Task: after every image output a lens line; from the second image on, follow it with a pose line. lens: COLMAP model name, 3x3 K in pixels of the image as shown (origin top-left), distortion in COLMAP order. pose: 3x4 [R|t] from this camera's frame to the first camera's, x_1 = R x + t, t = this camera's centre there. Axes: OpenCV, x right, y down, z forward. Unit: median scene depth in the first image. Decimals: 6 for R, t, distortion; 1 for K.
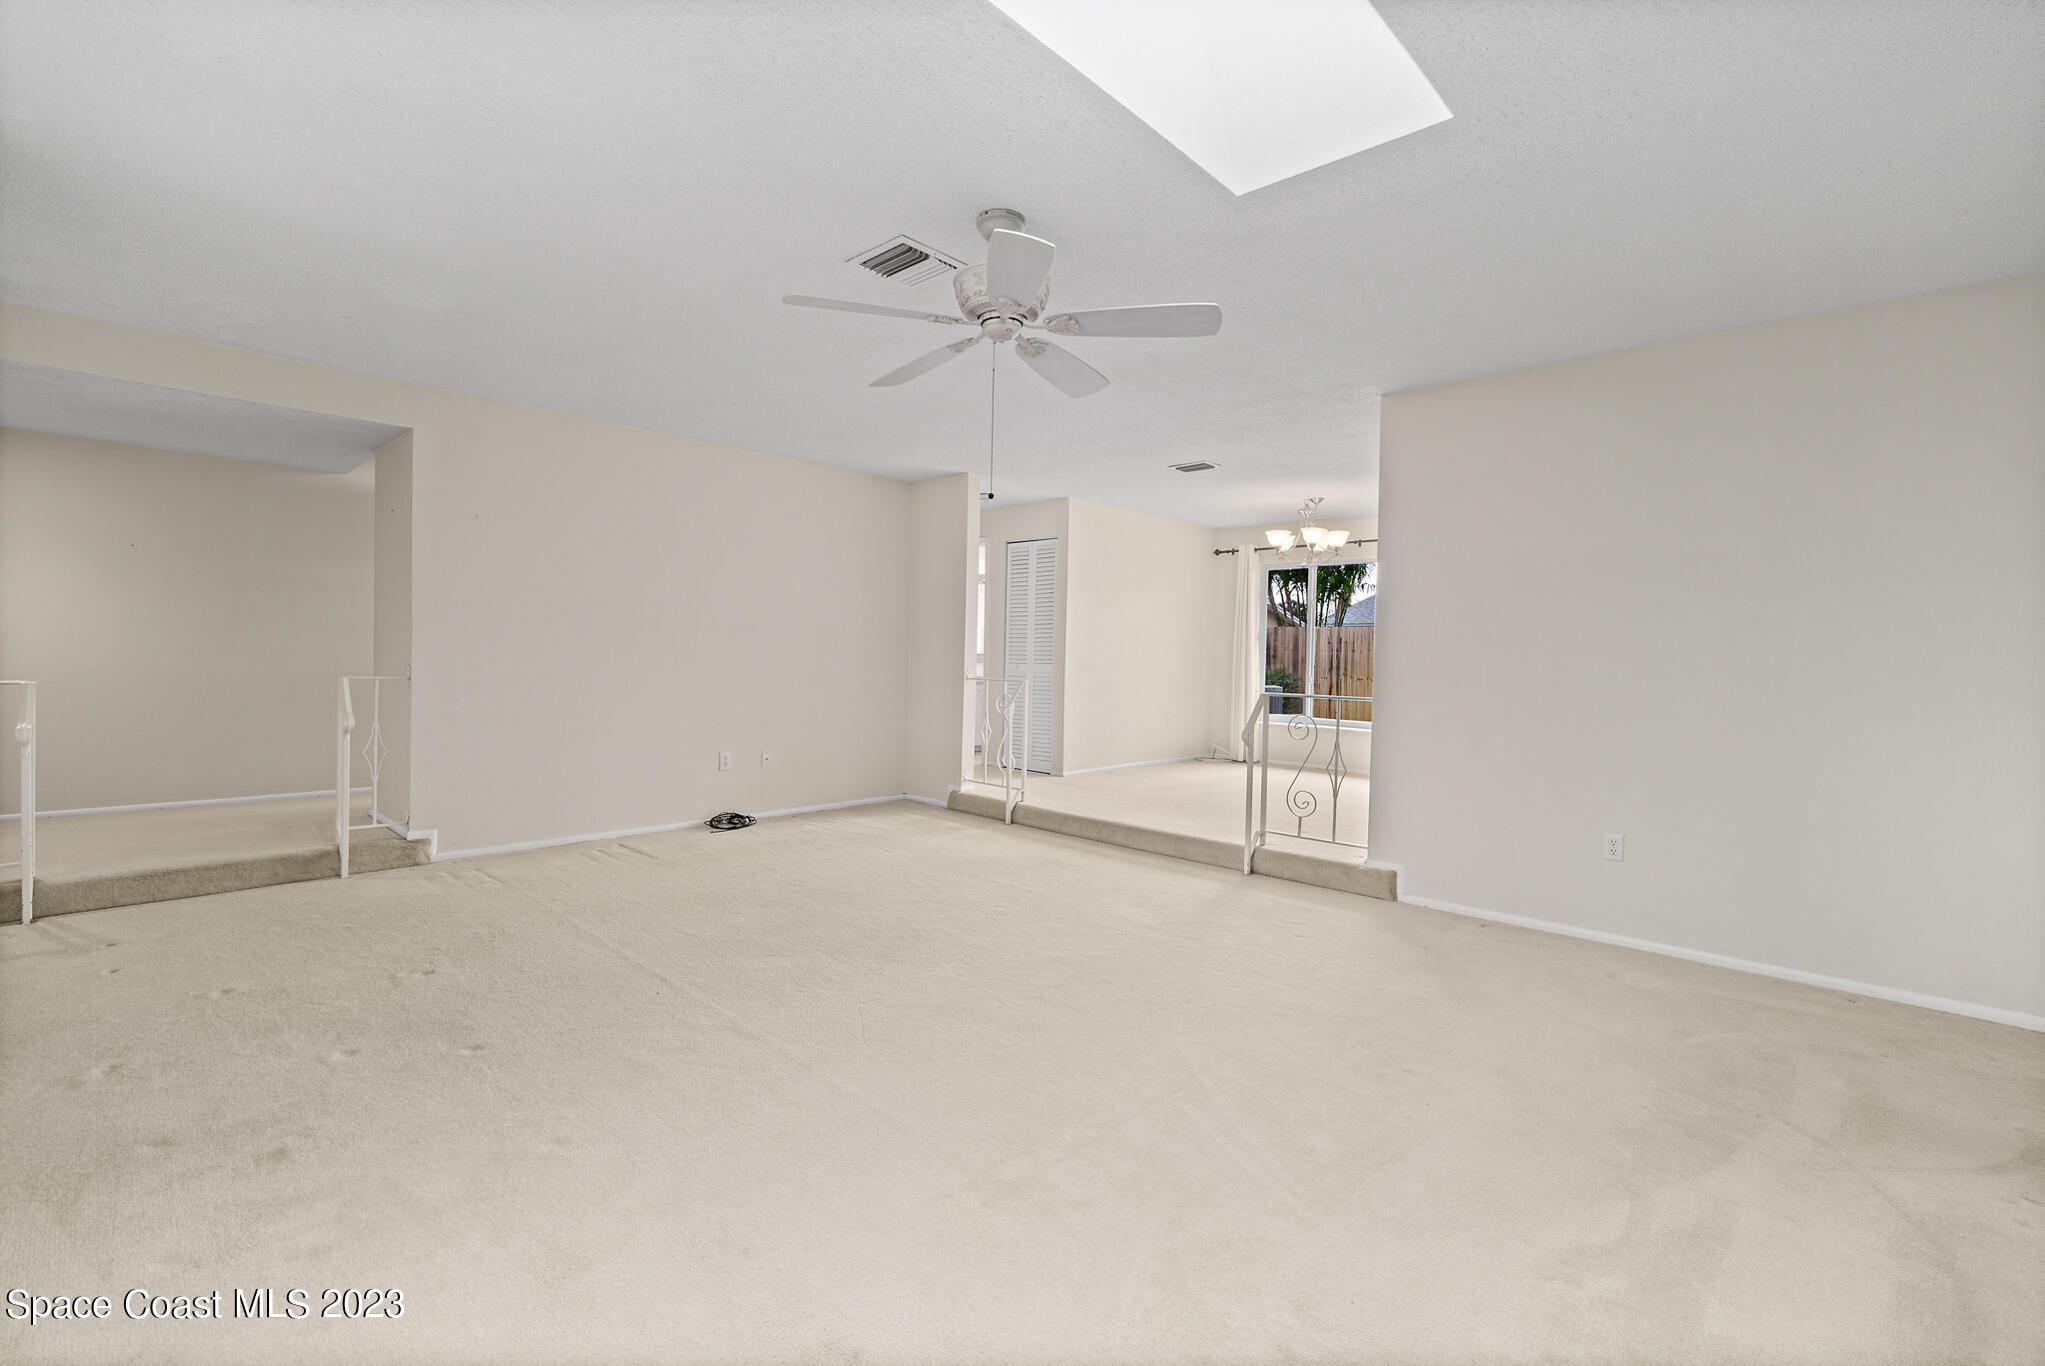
lens RADIAL K [[879.0, 0, 1010.2], [0, 879.0, 666.7], [0, 0, 1]] dist [-0.000735, -0.000048]
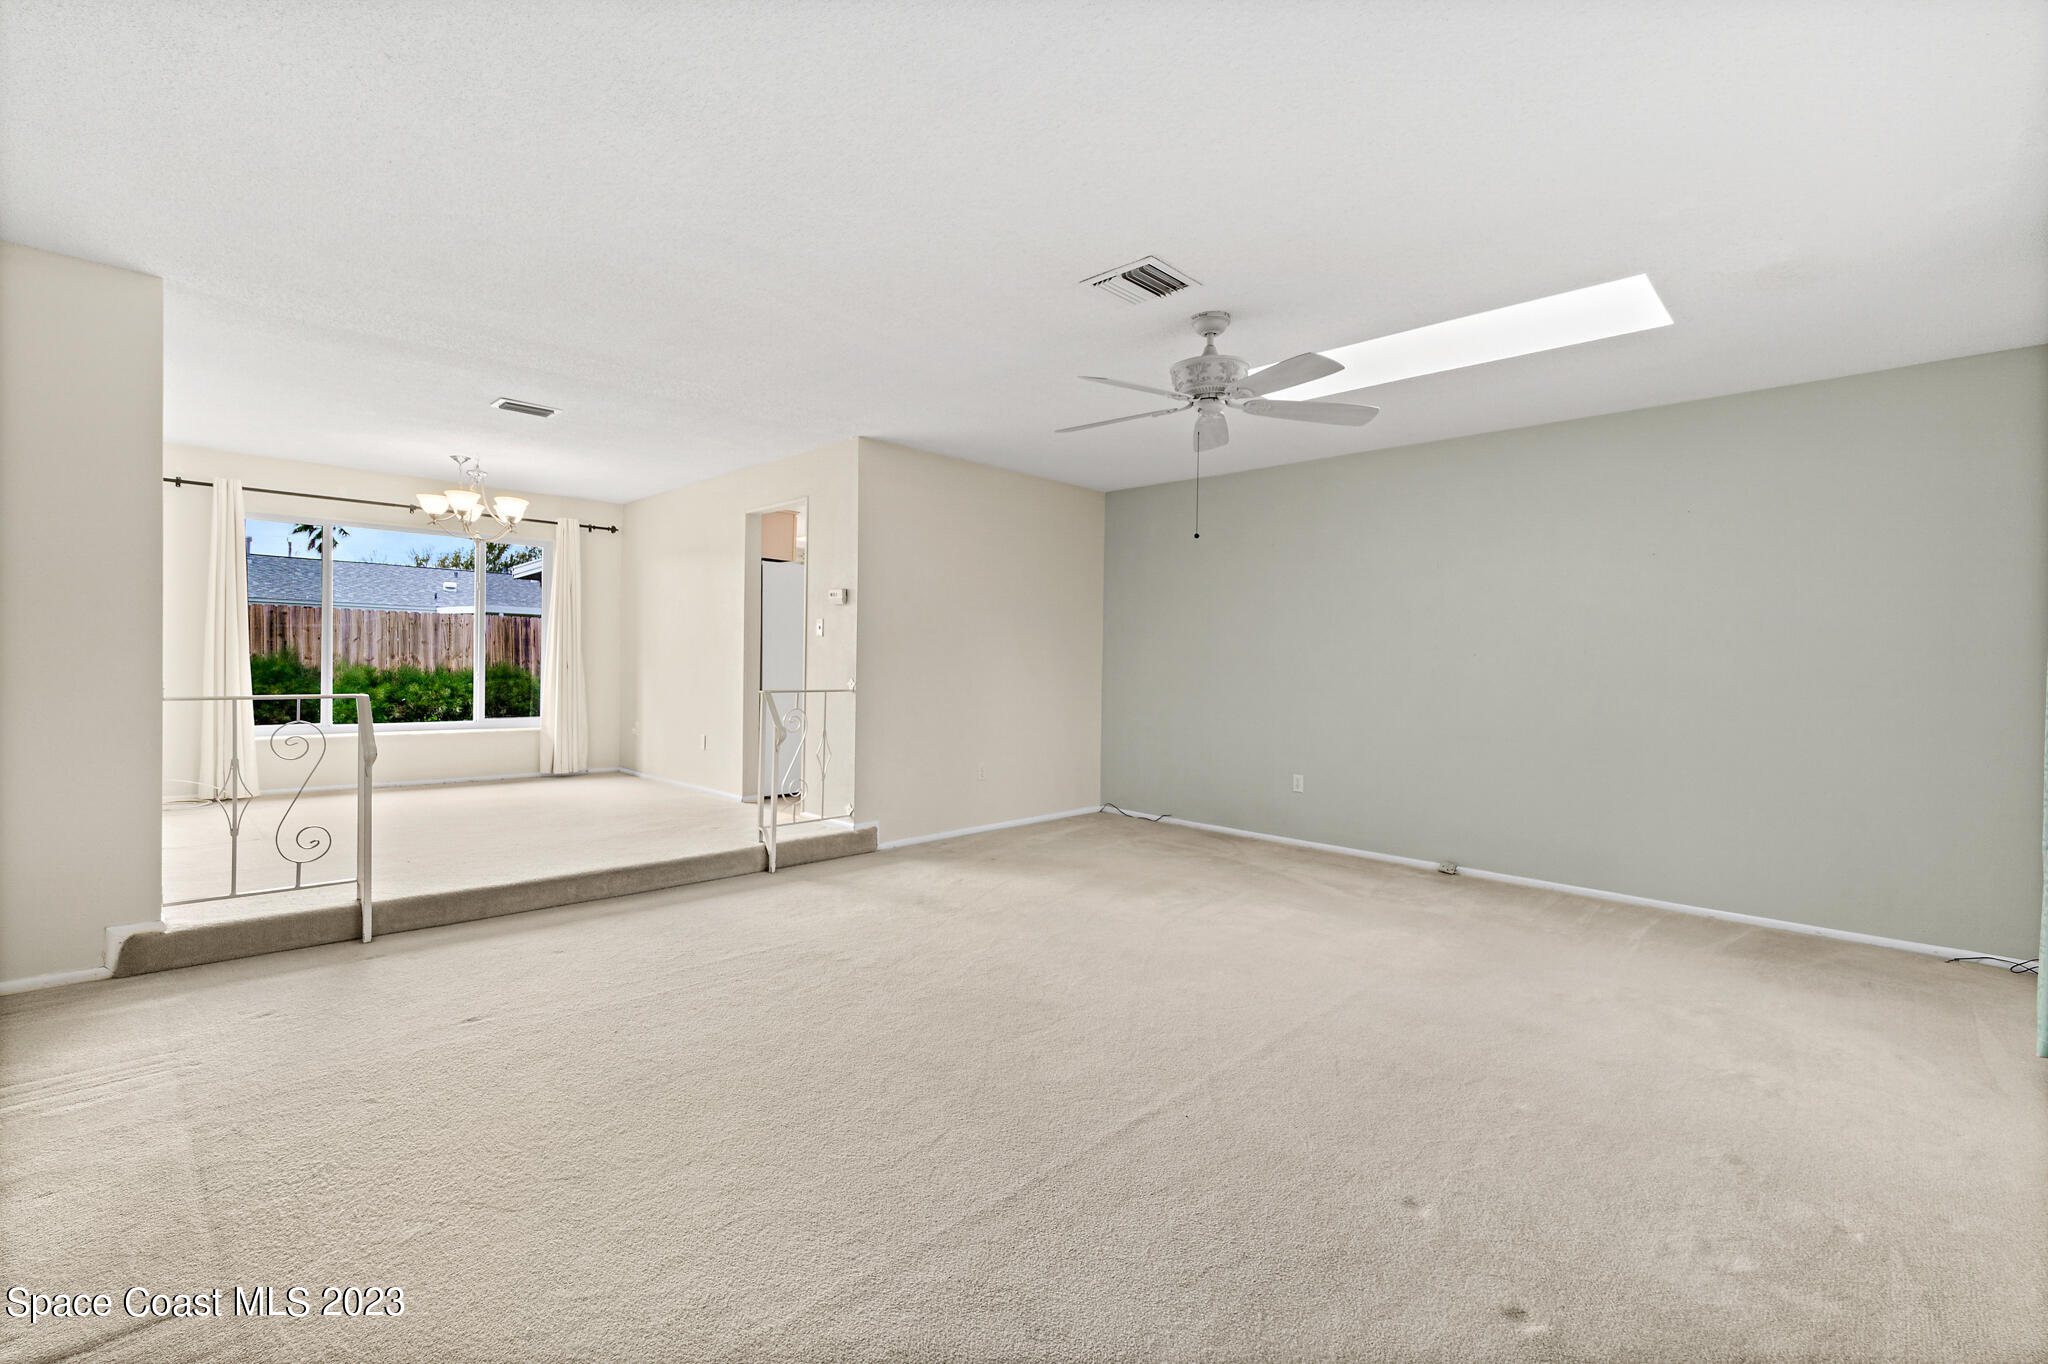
lens RADIAL K [[880.3, 0, 1011.6], [0, 880.3, 665.7], [0, 0, 1]] dist [-0.000735, -0.000048]
pose [[0.028795, -0.025773, 0.999253, -0.471349], [-0.002021, 0.999664, 0.025842, -0.016805], [-0.999583, -0.002764, 0.028733, 0.458740]]
